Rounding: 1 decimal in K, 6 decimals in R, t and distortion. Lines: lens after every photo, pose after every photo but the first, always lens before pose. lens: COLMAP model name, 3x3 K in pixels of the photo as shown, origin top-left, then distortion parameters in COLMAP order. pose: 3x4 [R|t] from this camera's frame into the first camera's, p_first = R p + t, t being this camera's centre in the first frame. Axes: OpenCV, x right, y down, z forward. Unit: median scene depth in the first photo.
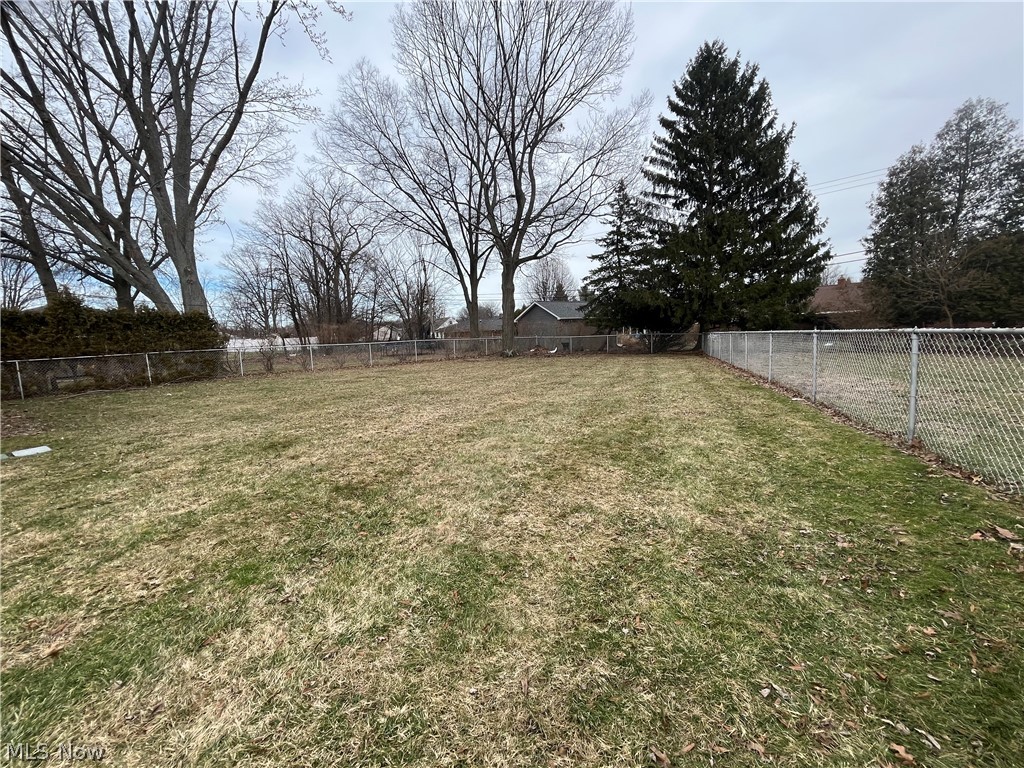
lens RADIAL K [[416.8, 0, 512.0], [0, 416.8, 384.0], [0, 0, 1]] dist [-0.001523, -0.000194]
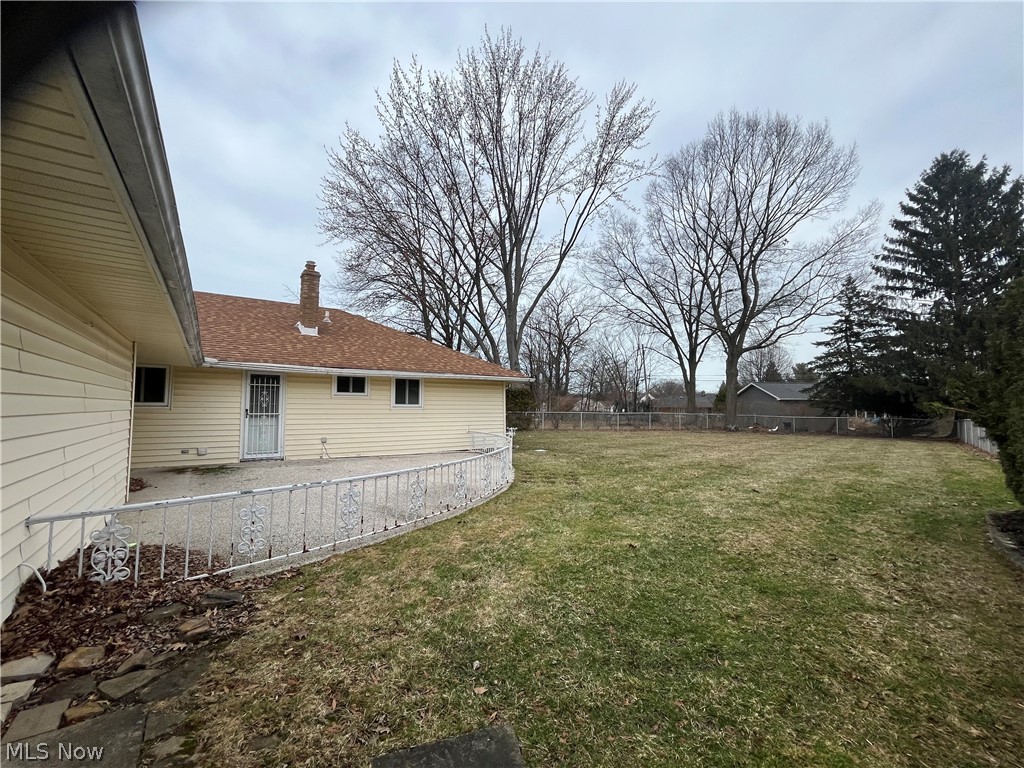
lens RADIAL K [[416.8, 0, 512.0], [0, 416.8, 384.0], [0, 0, 1]] dist [-0.001523, -0.000194]
pose [[0.907321, 0.022372, -0.419843, -0.072585], [-0.095052, 0.983644, -0.153003, 0.037769], [0.409553, 0.178730, 0.894607, -0.278031]]
